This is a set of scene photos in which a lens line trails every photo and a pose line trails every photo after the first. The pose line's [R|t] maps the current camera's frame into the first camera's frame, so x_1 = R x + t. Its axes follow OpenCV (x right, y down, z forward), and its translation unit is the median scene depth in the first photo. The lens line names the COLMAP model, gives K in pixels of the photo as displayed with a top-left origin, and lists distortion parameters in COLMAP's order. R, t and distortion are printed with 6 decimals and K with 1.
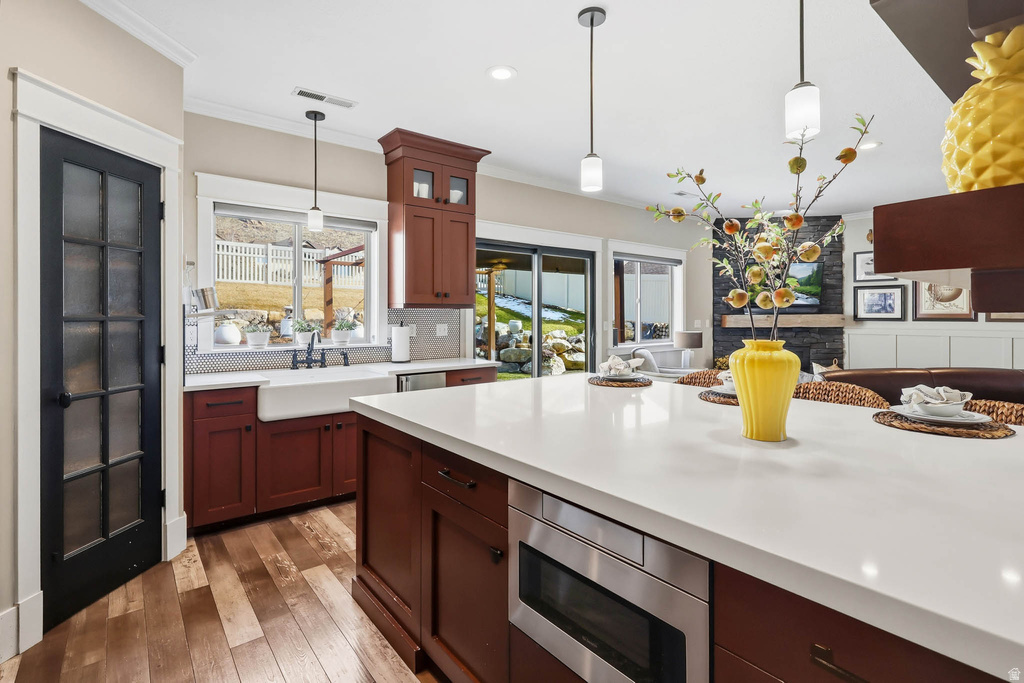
lens RADIAL K [[484.6, 0, 513.5], [0, 484.6, 310.3], [0, 0, 1]] dist [-0.000764, -0.000196]
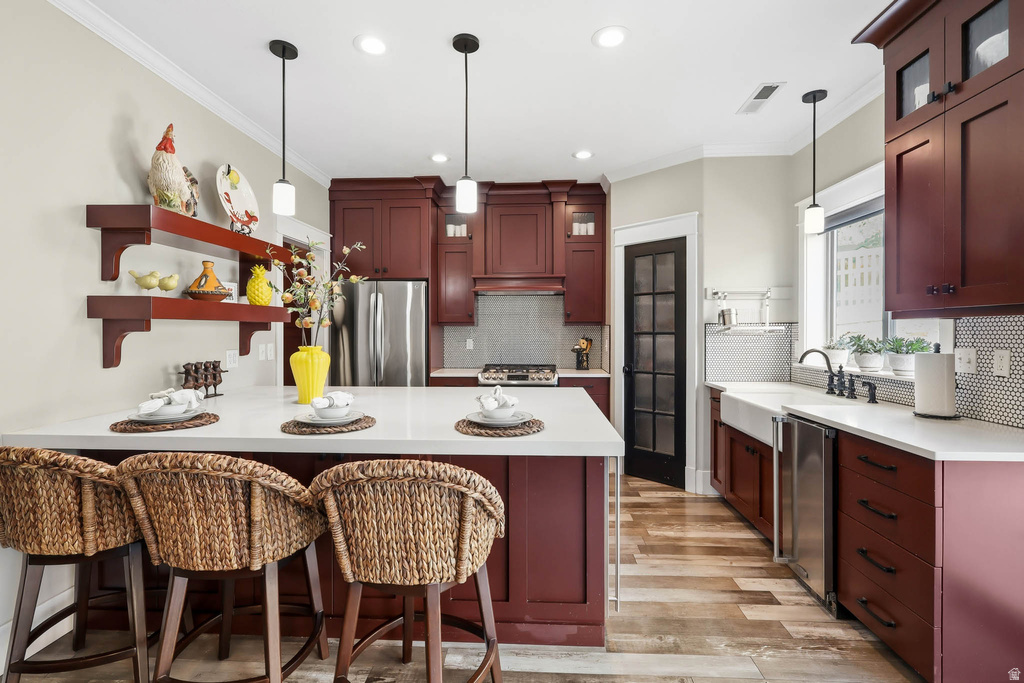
lens RADIAL K [[498.1, 0, 505.2], [0, 498.1, 332.4], [0, 0, 1]] dist [-0.001189, -0.000156]
pose [[-0.675293, 0.005614, -0.737528, 0.322251], [0.012039, 0.999922, -0.003412, 0.004310], [0.737452, -0.011183, -0.675307, 0.633011]]
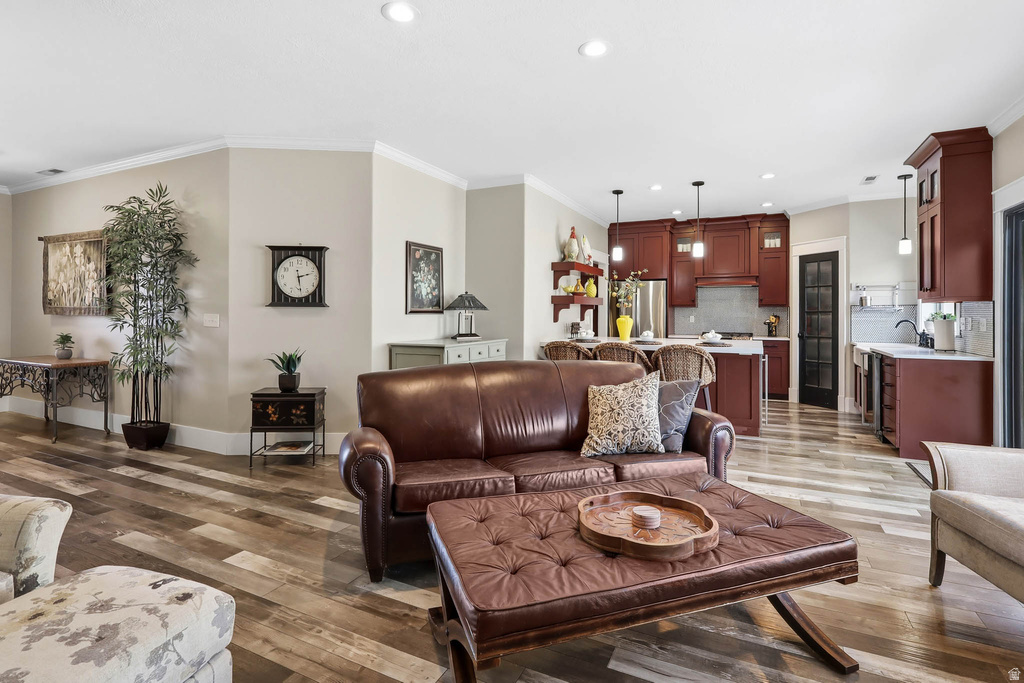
lens RADIAL K [[505.1, 0, 511.8], [0, 505.1, 311.4], [0, 0, 1]] dist [-0.001552, -0.000253]
pose [[-0.903824, -0.002905, -0.427895, 0.722265], [0.004223, 0.999868, -0.015708, 0.018359], [0.427884, -0.016004, -0.903692, 1.002257]]
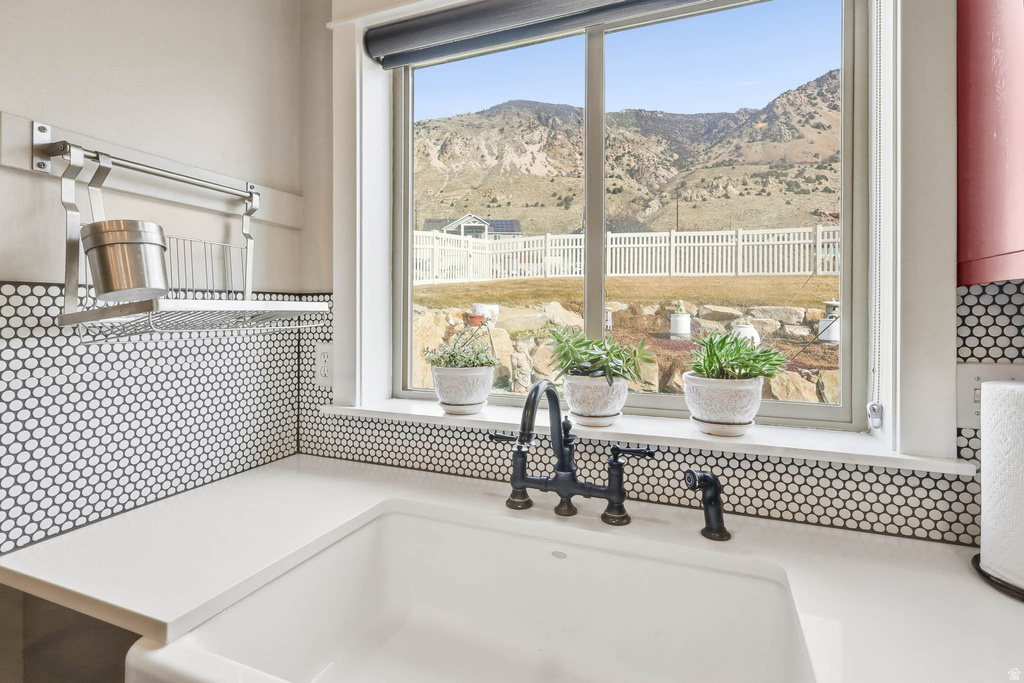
lens RADIAL K [[490.0, 0, 510.0], [0, 490.0, 314.4], [0, 0, 1]] dist [-0.000745, -0.000298]
pose [[0.485769, 0.003647, -0.874079, -0.107770], [0.007888, 0.999932, 0.008556, 0.003195], [0.874051, -0.011051, 0.485708, 0.461781]]
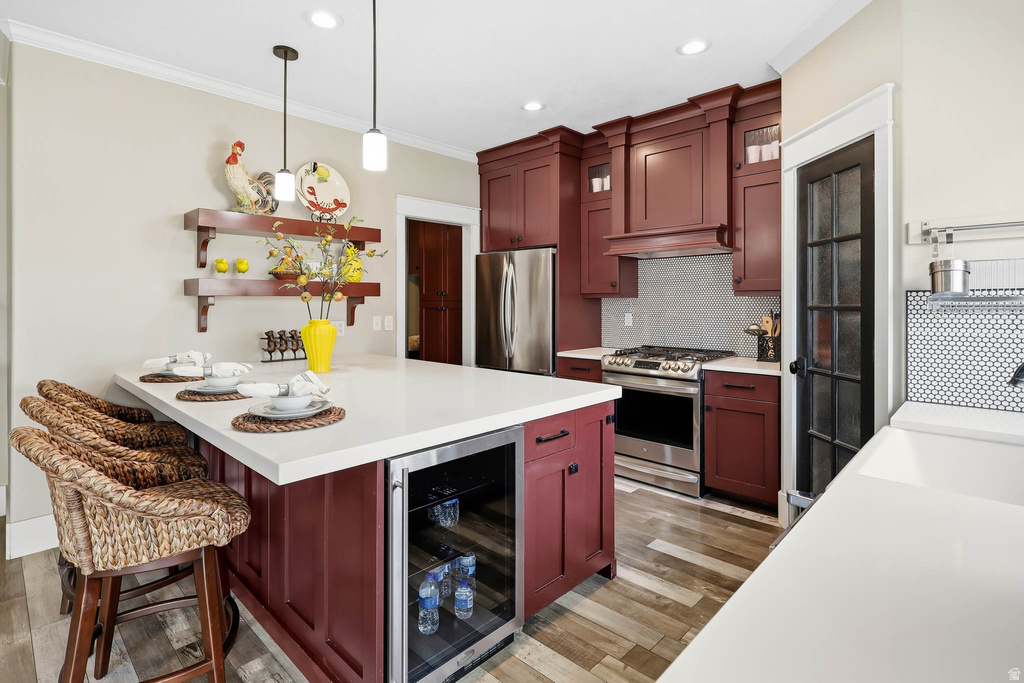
lens RADIAL K [[509.3, 0, 489.7], [0, 509.3, 301.3], [0, 0, 1]] dist [0.000580, 0.000639]
pose [[-0.995594, 0.004973, -0.093632, 0.012813], [0.006532, 0.999845, -0.016347, 0.005047], [0.093536, -0.016887, -0.995473, 0.700669]]
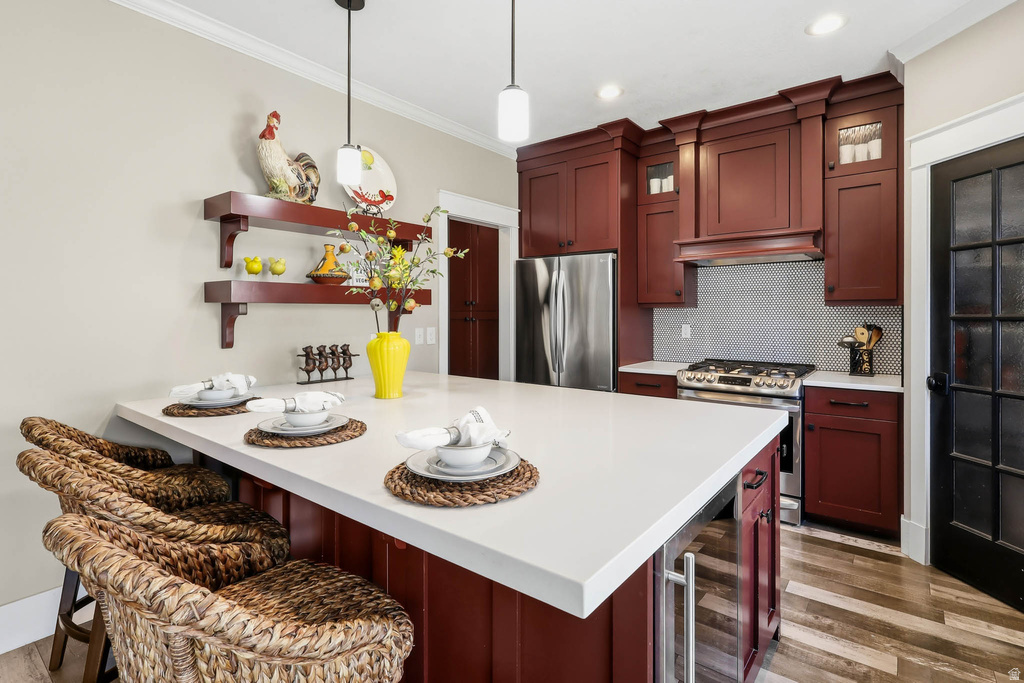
lens RADIAL K [[497.8, 0, 503.5], [0, 497.8, 314.6], [0, 0, 1]] dist [0.000070, -0.000075]
pose [[-0.977944, 0.003887, -0.208830, 0.117228], [0.006410, 0.999914, -0.011406, 0.004621], [0.208768, -0.012493, -0.977885, 0.603160]]
